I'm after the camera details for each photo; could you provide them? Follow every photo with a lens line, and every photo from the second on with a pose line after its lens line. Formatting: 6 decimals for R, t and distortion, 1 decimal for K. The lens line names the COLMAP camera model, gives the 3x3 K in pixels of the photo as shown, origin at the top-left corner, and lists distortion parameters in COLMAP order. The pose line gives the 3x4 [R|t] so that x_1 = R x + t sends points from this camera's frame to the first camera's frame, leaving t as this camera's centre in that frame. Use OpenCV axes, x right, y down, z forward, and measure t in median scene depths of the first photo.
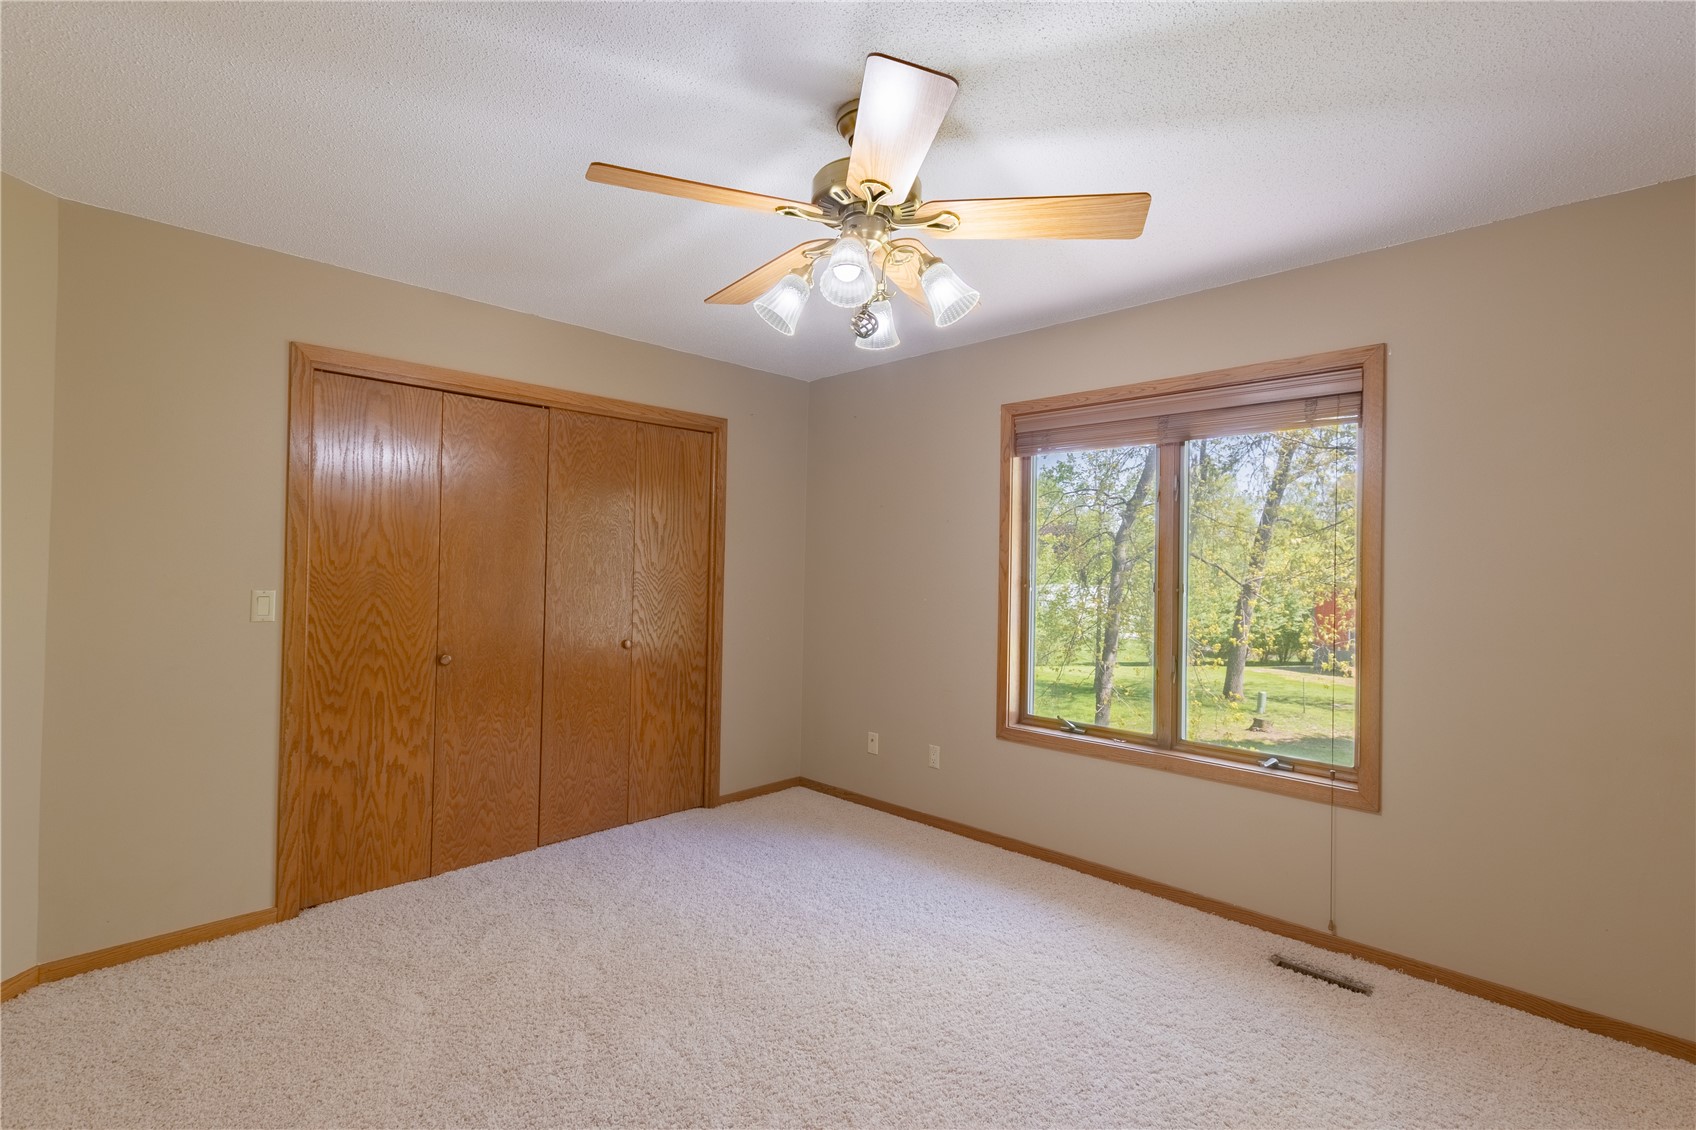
lens RADIAL K [[764.6, 0, 844.6], [0, 764.6, 571.8], [0, 0, 1]] dist [-0.001541, -0.000563]
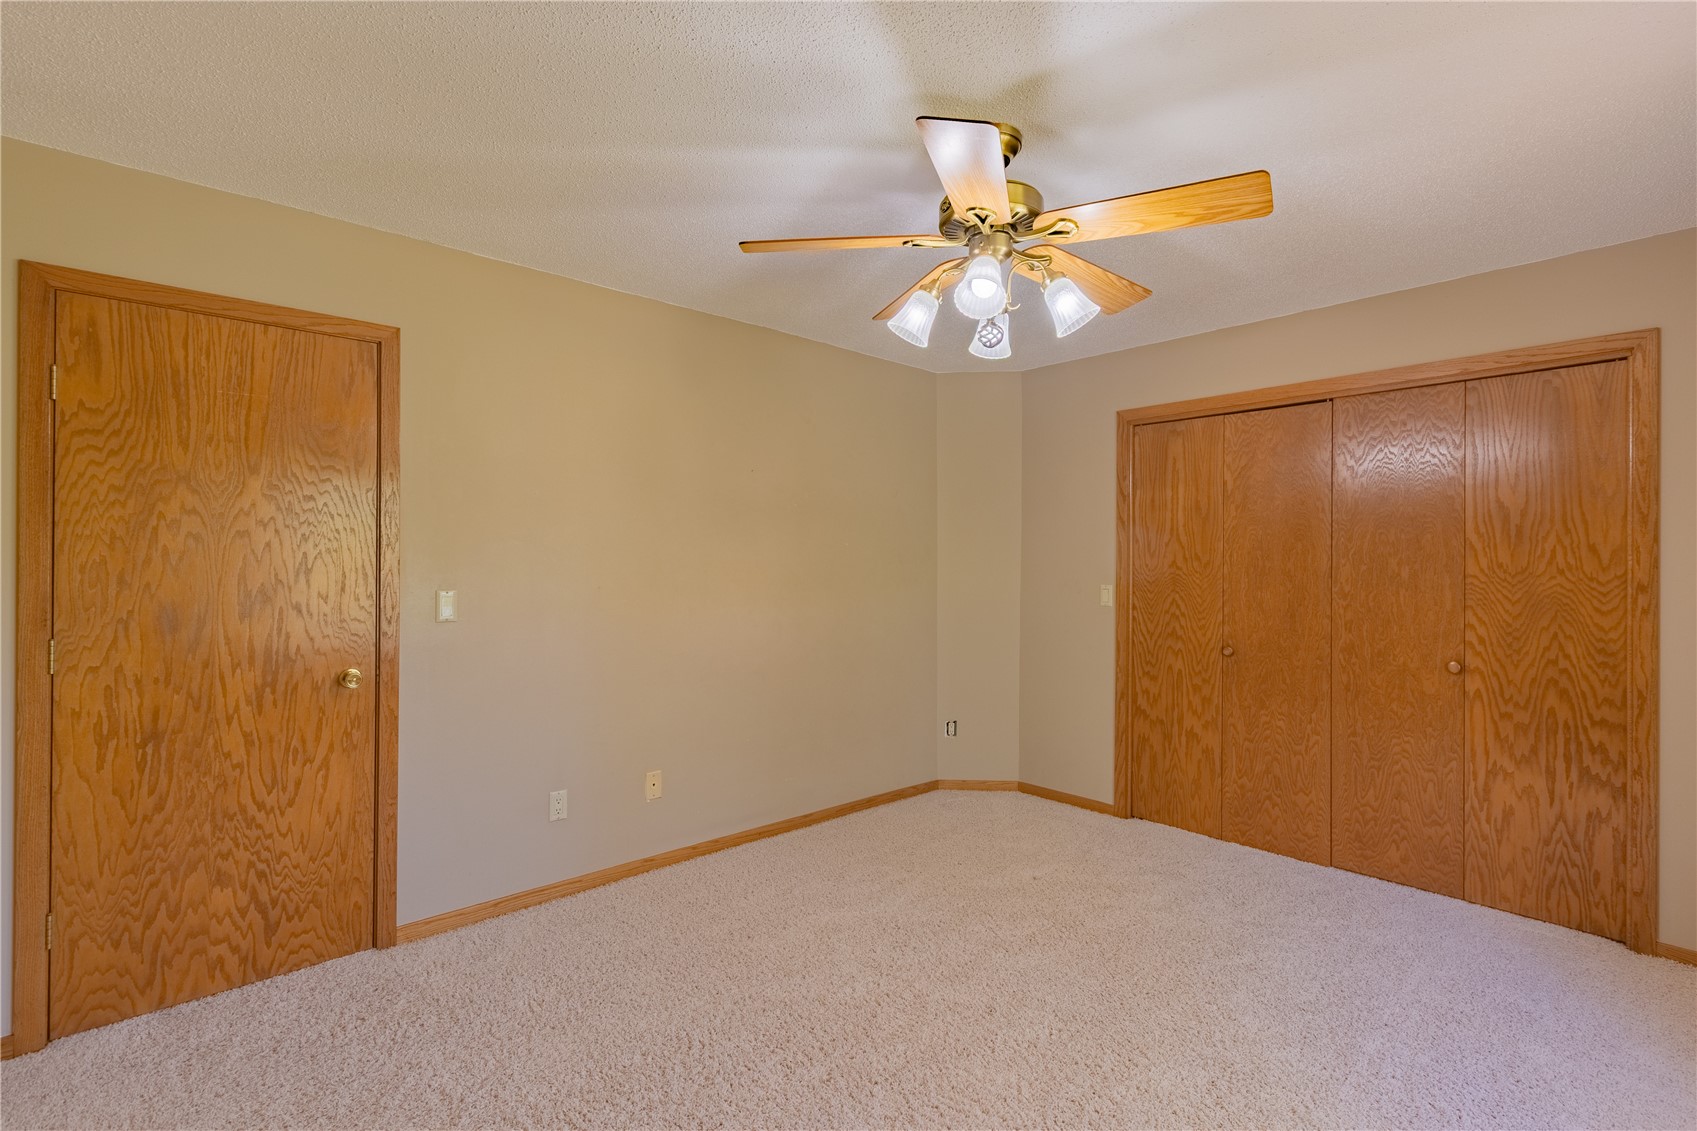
lens RADIAL K [[775.5, 0, 844.0], [0, 775.5, 558.6], [0, 0, 1]] dist [-0.000578, -0.000711]
pose [[-0.056803, -0.009667, -0.998339, 0.590202], [-0.002059, 0.999952, -0.009566, -0.008594], [0.998383, 0.001512, -0.056820, 0.453645]]
